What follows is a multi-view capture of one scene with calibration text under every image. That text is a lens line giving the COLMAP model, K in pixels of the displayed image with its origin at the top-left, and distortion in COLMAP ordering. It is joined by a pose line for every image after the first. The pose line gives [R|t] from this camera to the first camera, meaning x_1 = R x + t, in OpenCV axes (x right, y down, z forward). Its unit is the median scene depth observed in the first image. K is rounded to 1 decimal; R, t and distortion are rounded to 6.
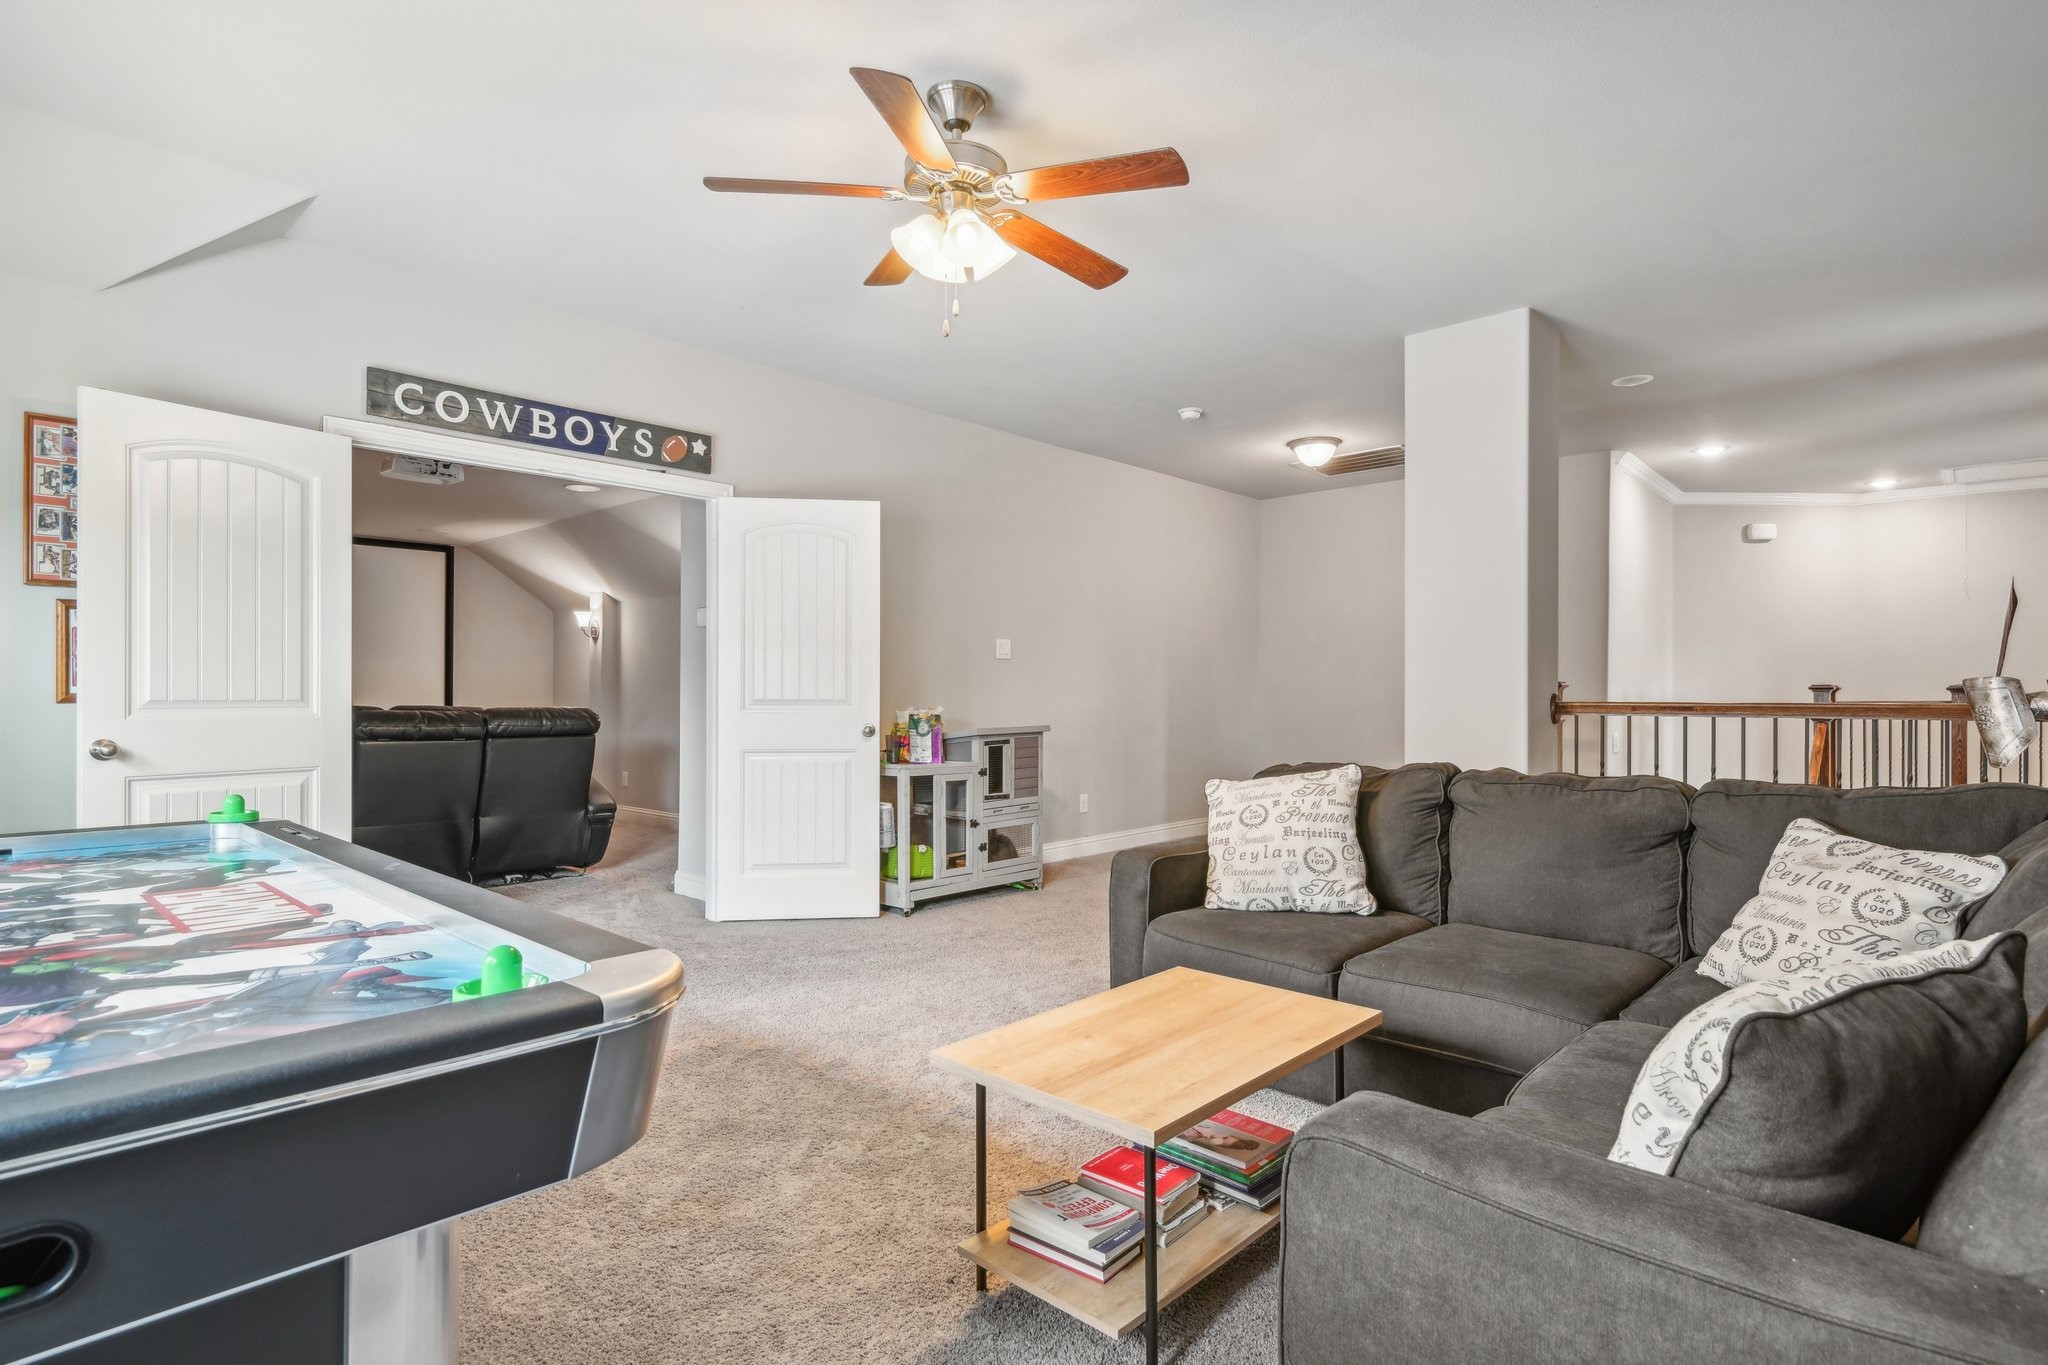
lens RADIAL K [[1027.8, 0, 1035.9], [0, 1027.8, 690.3], [0, 0, 1]] dist [0.001127, -0.000532]
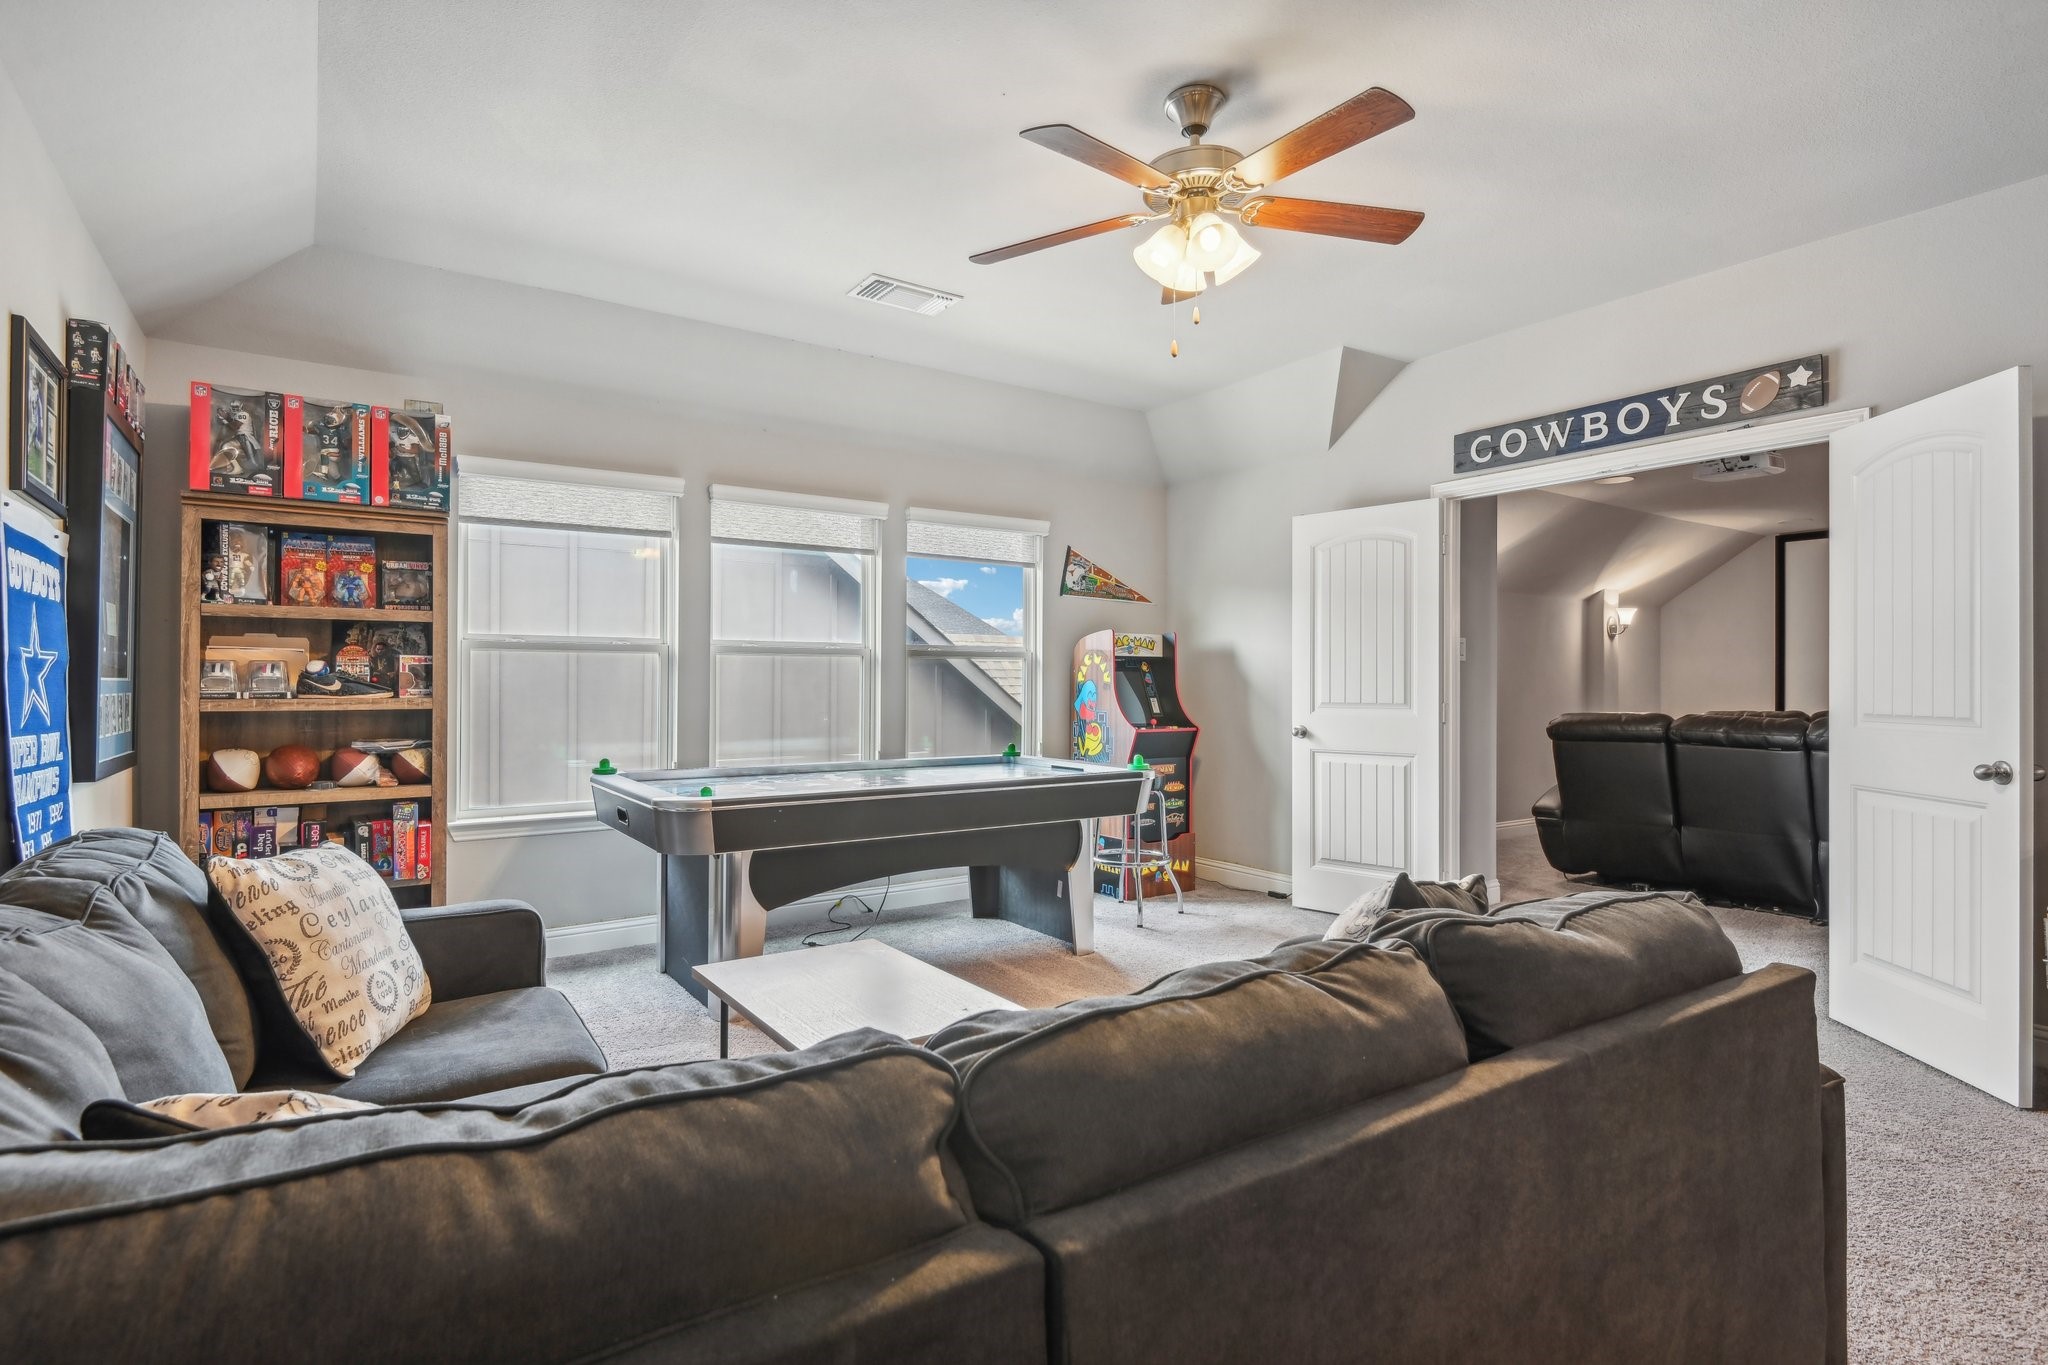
lens RADIAL K [[1027.8, 0, 1036.1], [0, 1027.8, 678.3], [0, 0, 1]] dist [0.001127, -0.000532]
pose [[-0.221478, -0.006555, -0.975143, 0.594057], [0.002831, 0.999969, -0.007365, -0.012356], [0.975161, -0.004392, -0.221453, 0.692339]]
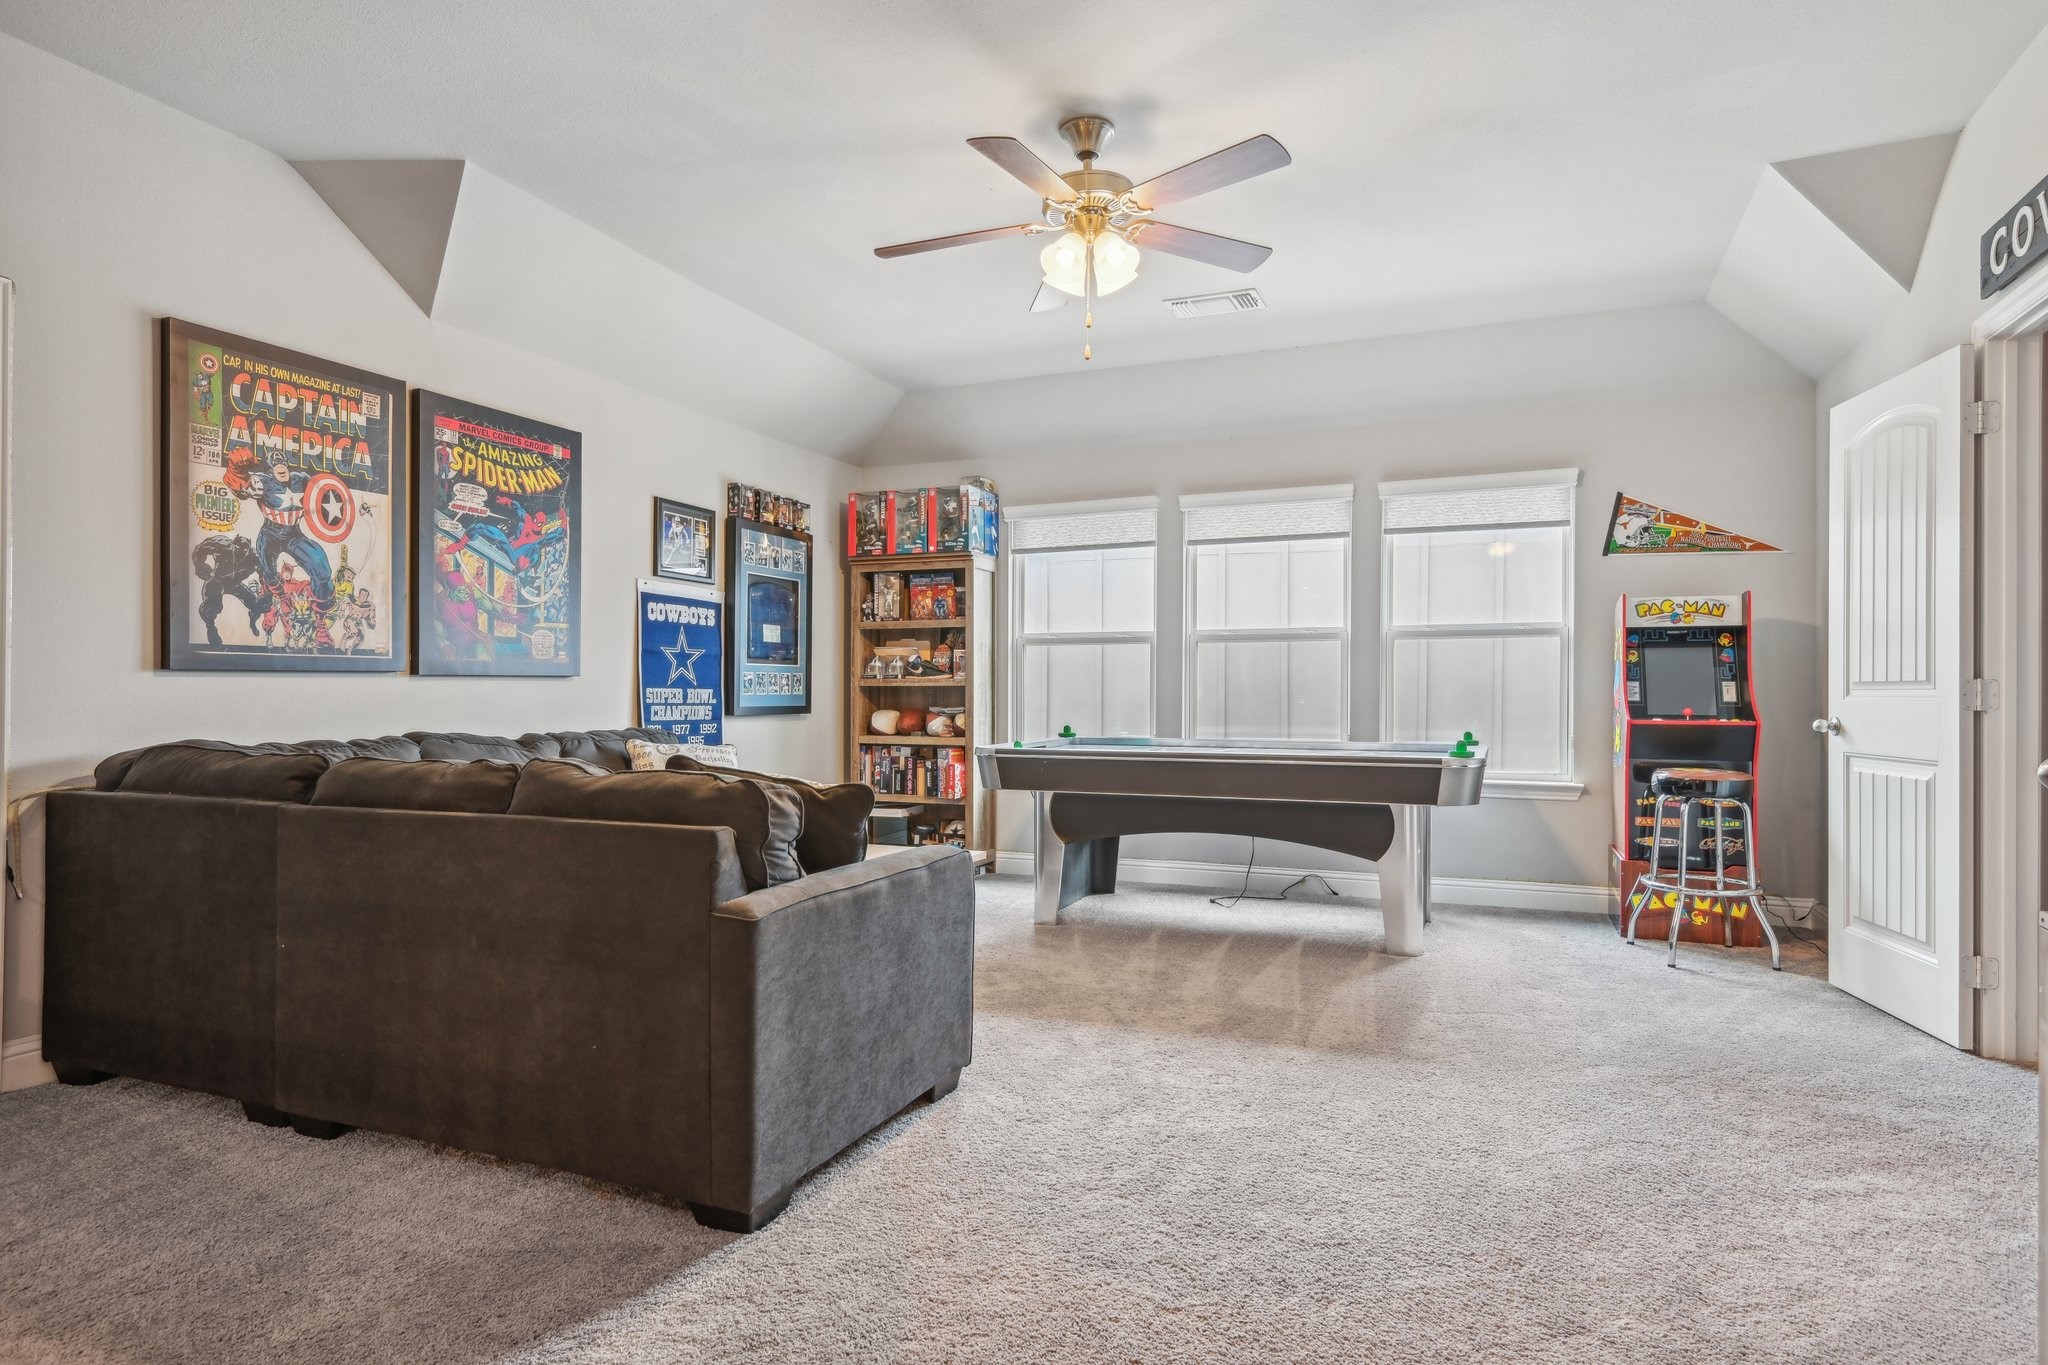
lens RADIAL K [[1164.4, 0, 1021.1], [0, 1164.4, 689.1], [0, 0, 1]] dist [0.006260, -0.000786]
pose [[-0.945865, -0.002828, -0.324547, 0.259053], [-0.000688, 0.999977, -0.006709, 0.020106], [0.324558, -0.006122, -0.945846, 1.400187]]
